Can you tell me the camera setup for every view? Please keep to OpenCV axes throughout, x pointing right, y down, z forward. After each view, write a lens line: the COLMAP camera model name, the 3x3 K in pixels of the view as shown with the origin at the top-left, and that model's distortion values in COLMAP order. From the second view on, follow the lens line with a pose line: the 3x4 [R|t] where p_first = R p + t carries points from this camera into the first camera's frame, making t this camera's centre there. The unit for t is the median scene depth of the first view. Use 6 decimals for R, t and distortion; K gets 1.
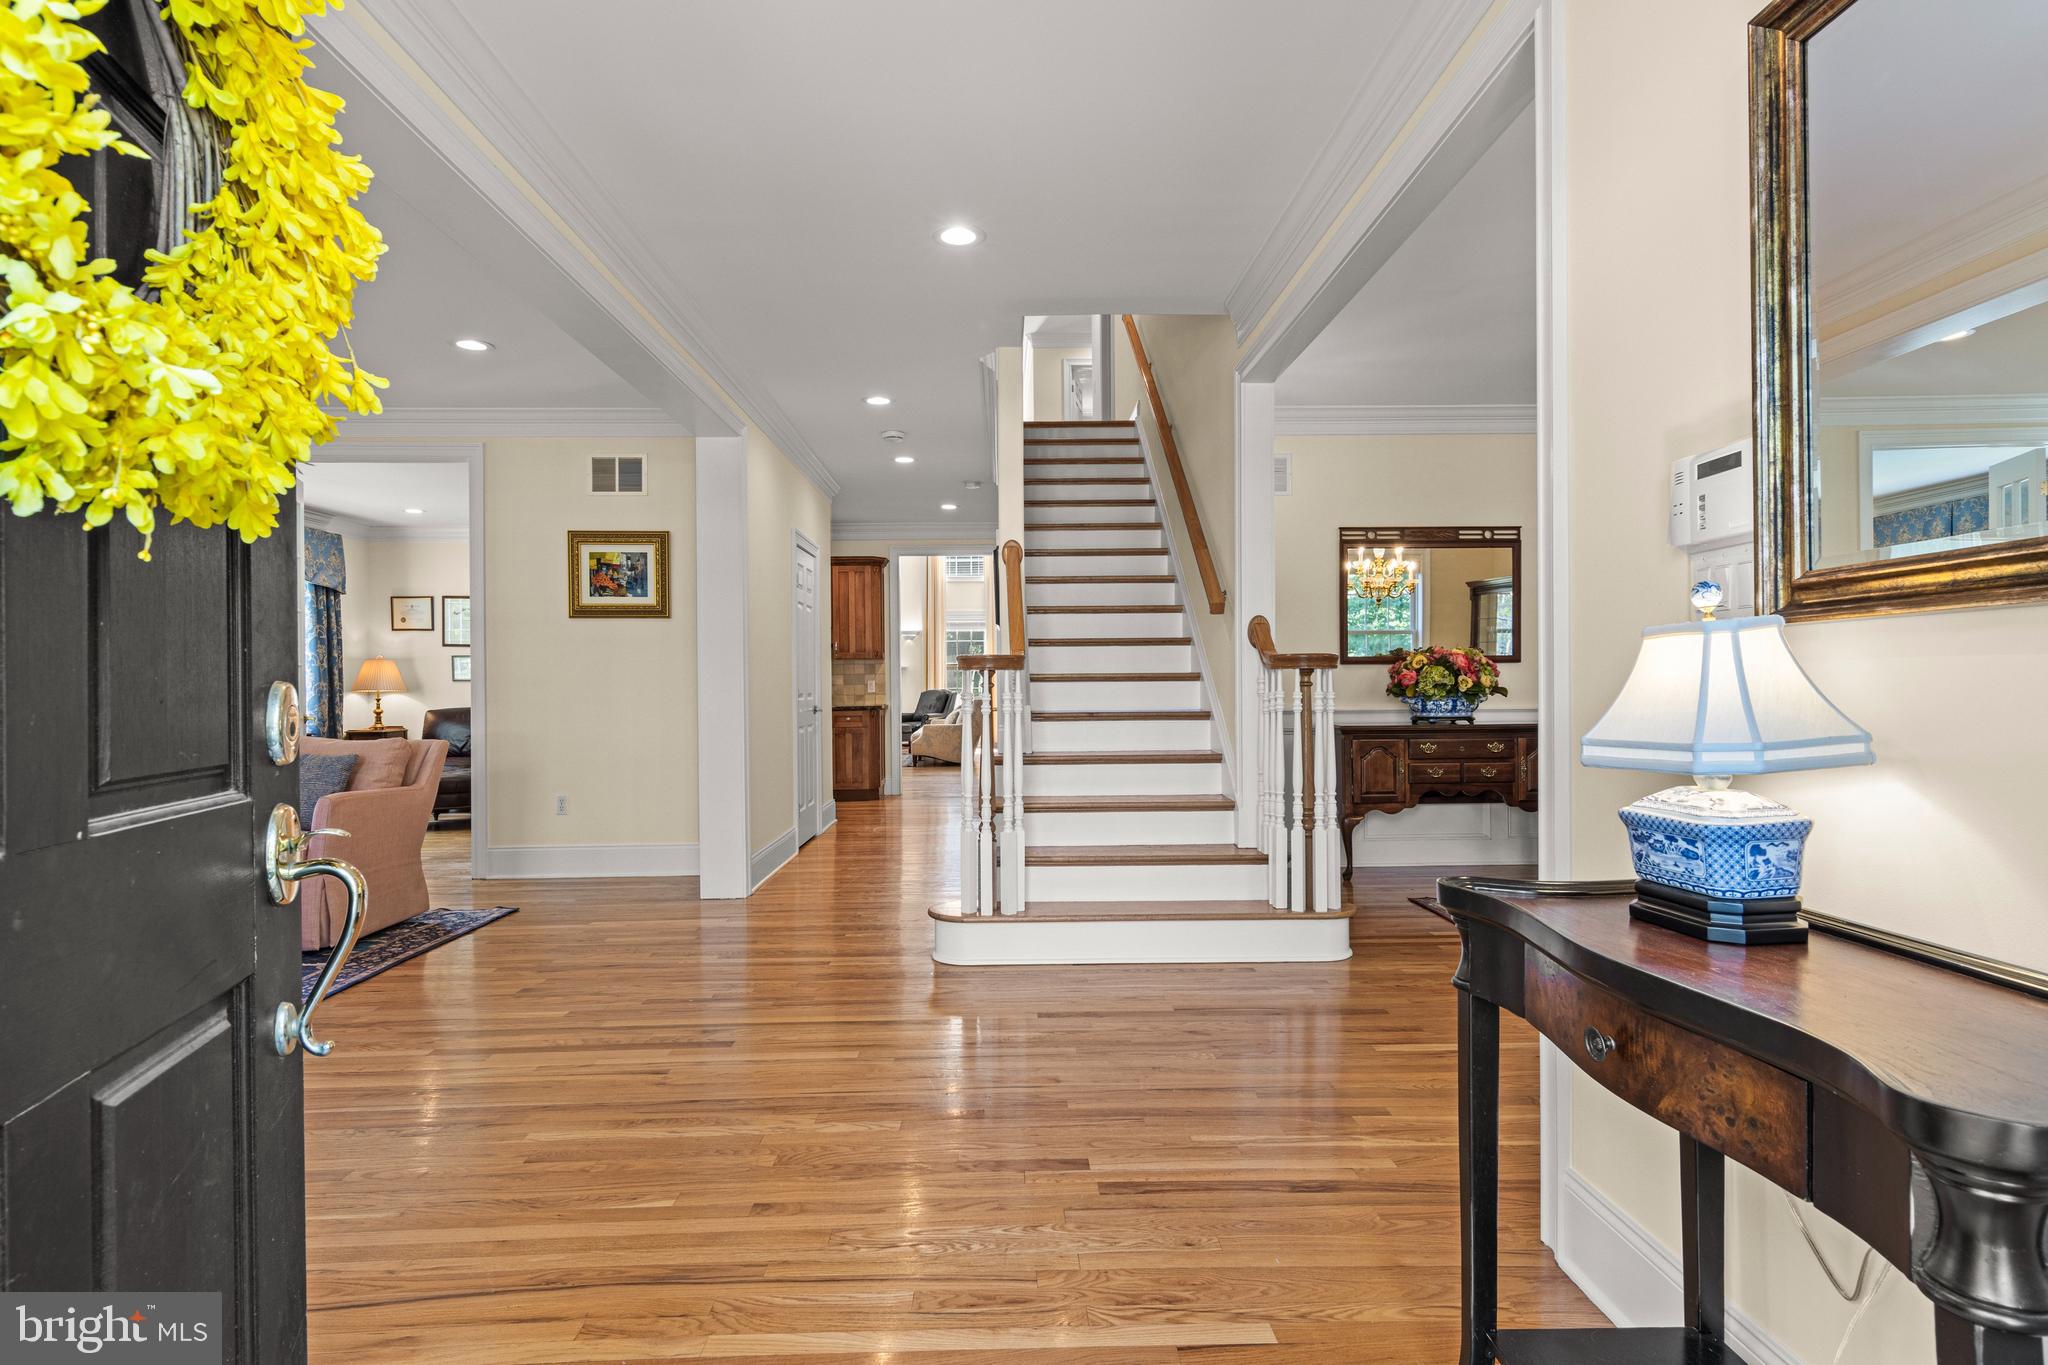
lens RADIAL K [[1048.5, 0, 1023.9], [0, 1048.5, 686.2], [0, 0, 1]] dist [0.005712, -0.000759]
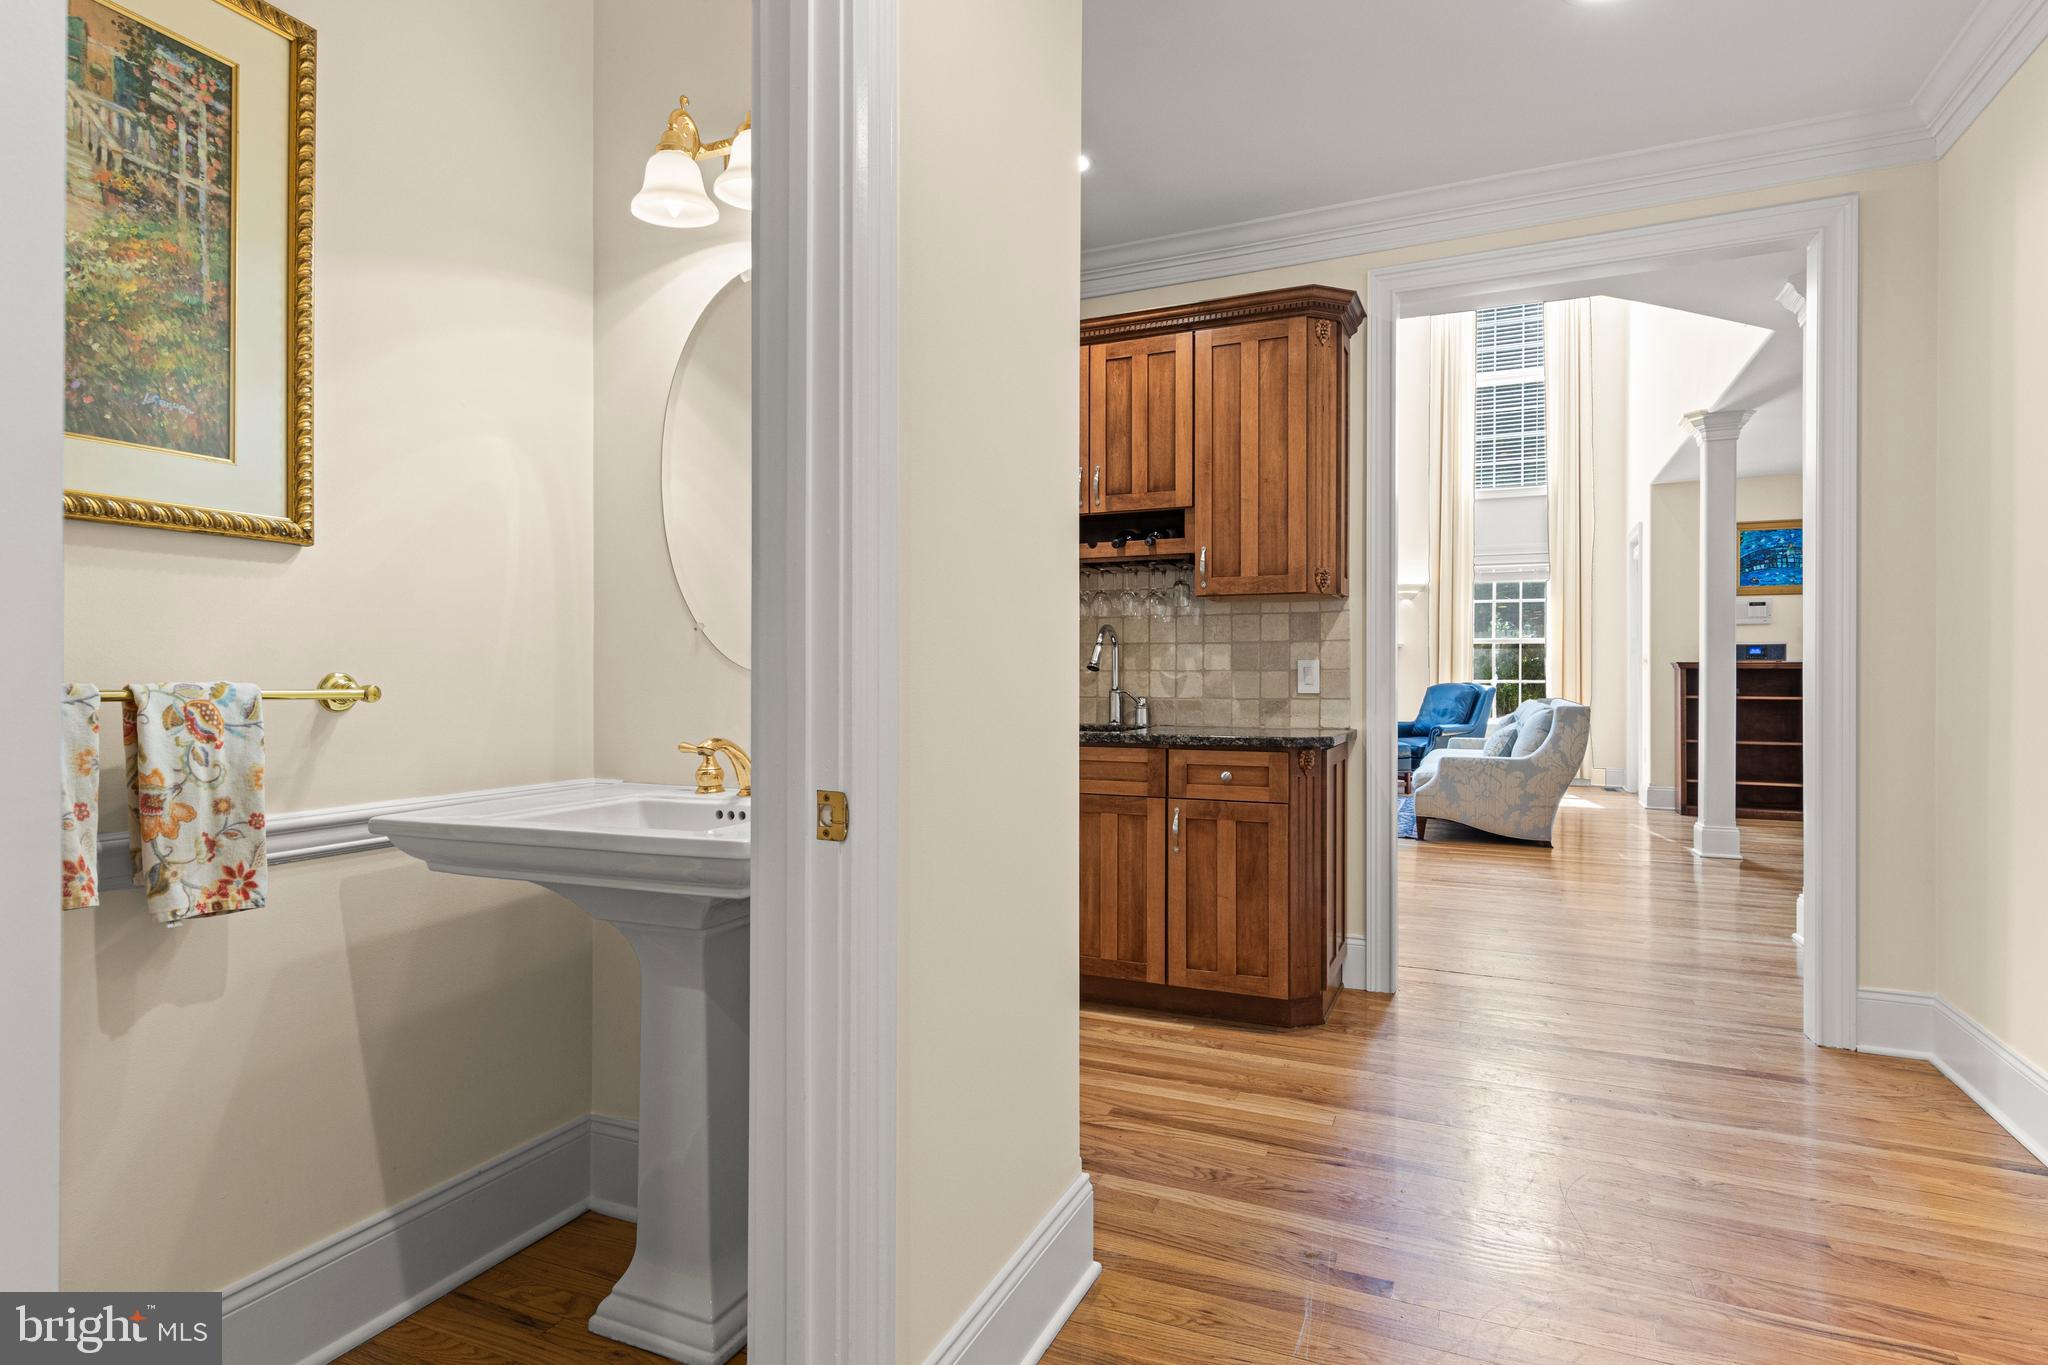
lens RADIAL K [[1048.5, 0, 1036.0], [0, 1048.5, 687.2], [0, 0, 1]] dist [0.005712, -0.000759]
pose [[0.902955, 0.014350, -0.429495, -0.076425], [-0.009456, 0.999864, 0.013527, -0.000192], [0.429631, -0.008153, 0.902968, 0.641826]]
